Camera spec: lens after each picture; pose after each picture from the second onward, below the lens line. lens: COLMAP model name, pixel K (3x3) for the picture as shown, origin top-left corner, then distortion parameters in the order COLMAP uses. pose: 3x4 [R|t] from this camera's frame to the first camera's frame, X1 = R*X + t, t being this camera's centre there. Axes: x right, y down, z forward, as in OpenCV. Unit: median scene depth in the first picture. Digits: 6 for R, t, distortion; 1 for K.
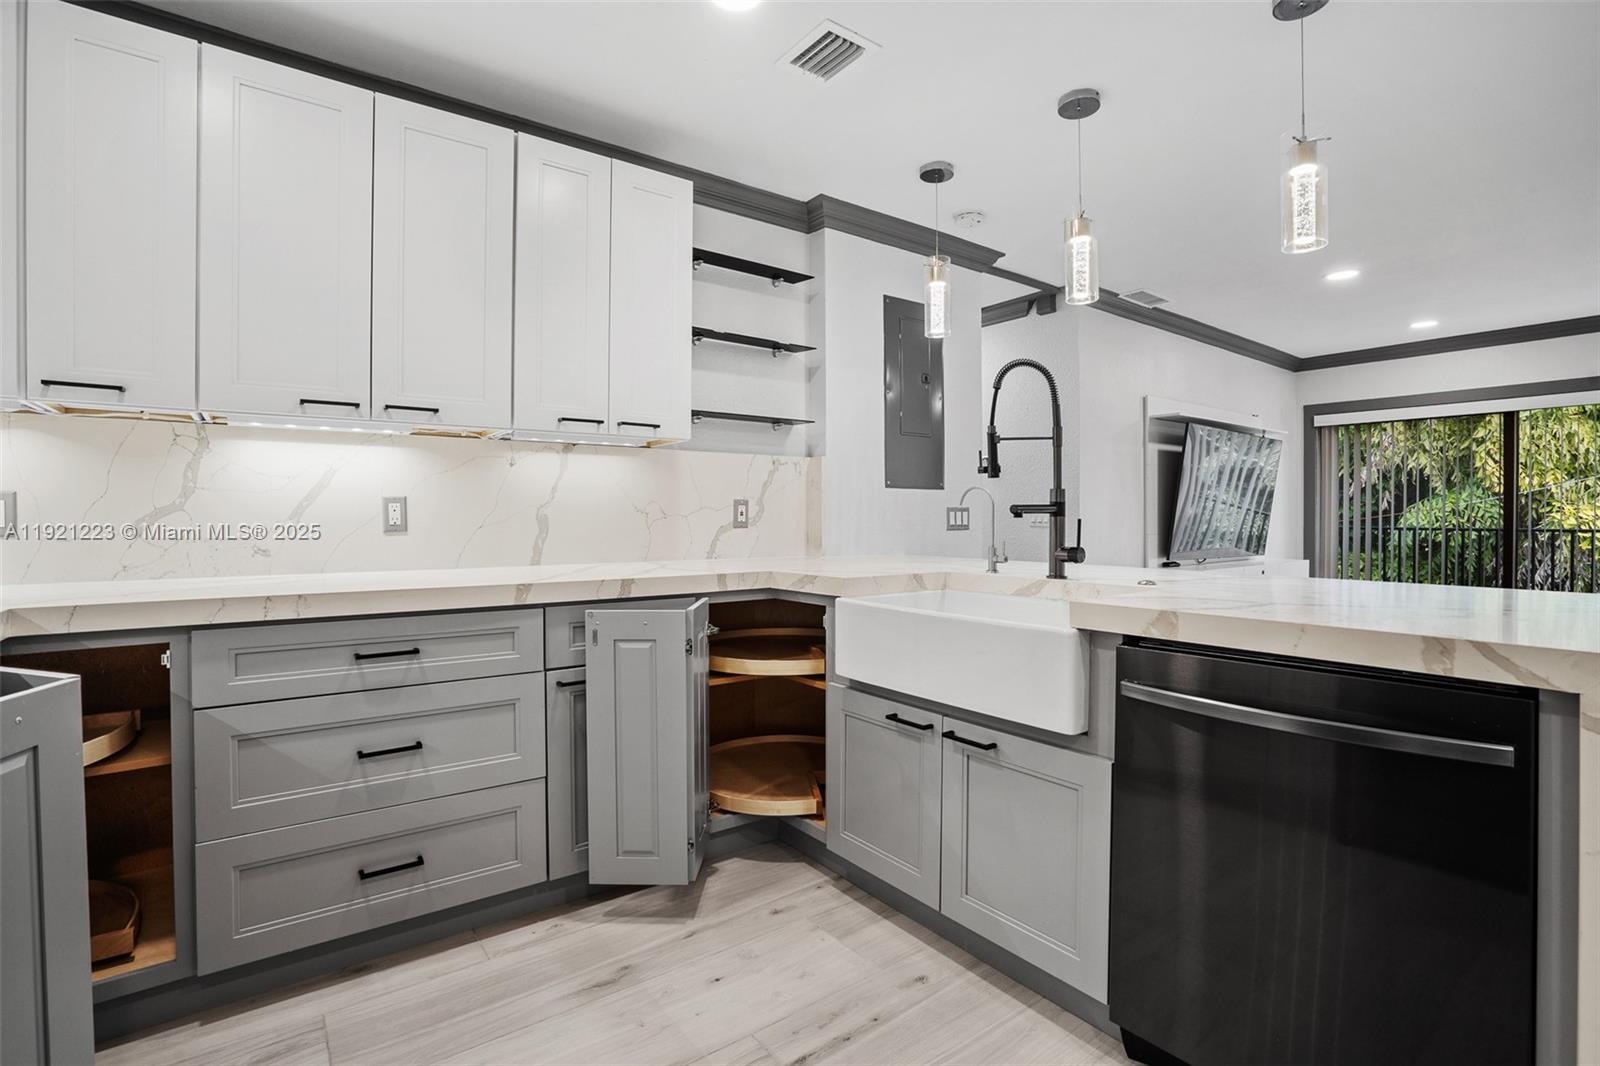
lens RADIAL K [[744.8, 0, 798.9], [0, 744.8, 524.4], [0, 0, 1]] dist [-0.057328, 0.019439]
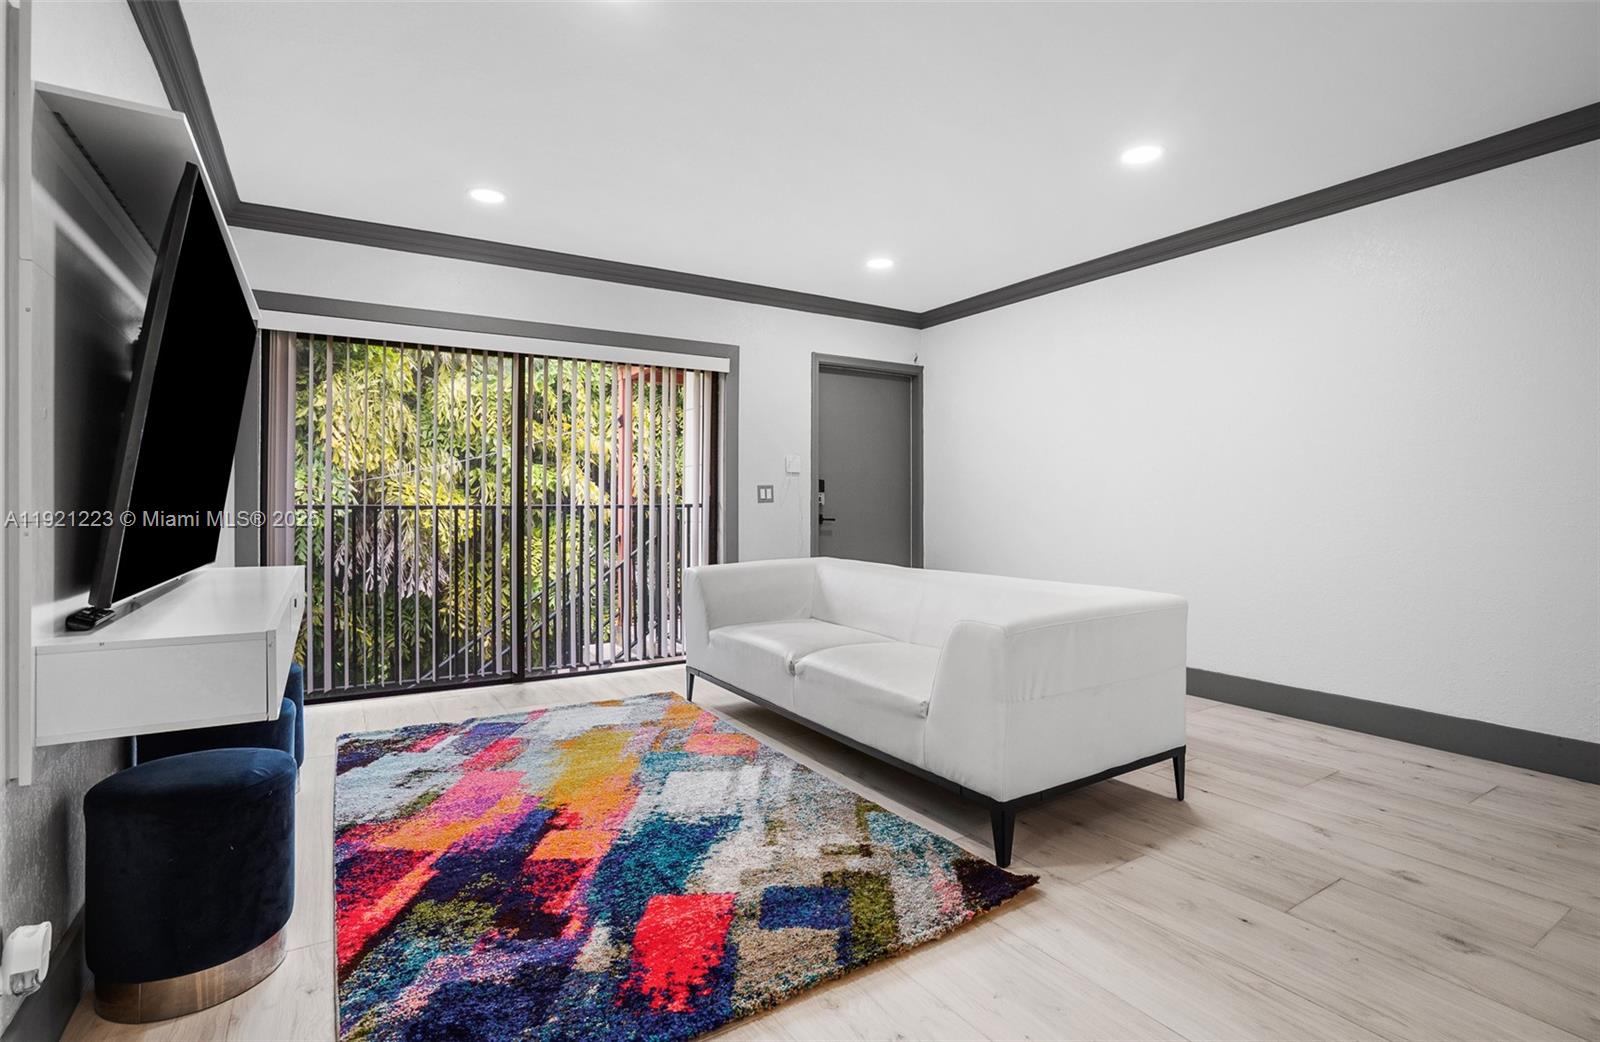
lens RADIAL K [[745.5, 0, 799.7], [0, 745.5, 486.9], [0, 0, 1]] dist [-0.039419, 0.014127]
pose [[0.076073, 0.027683, 0.996718, 0.421976], [0.007426, 0.999571, -0.028329, 0.026094], [-0.997075, 0.009557, 0.075835, 1.296675]]
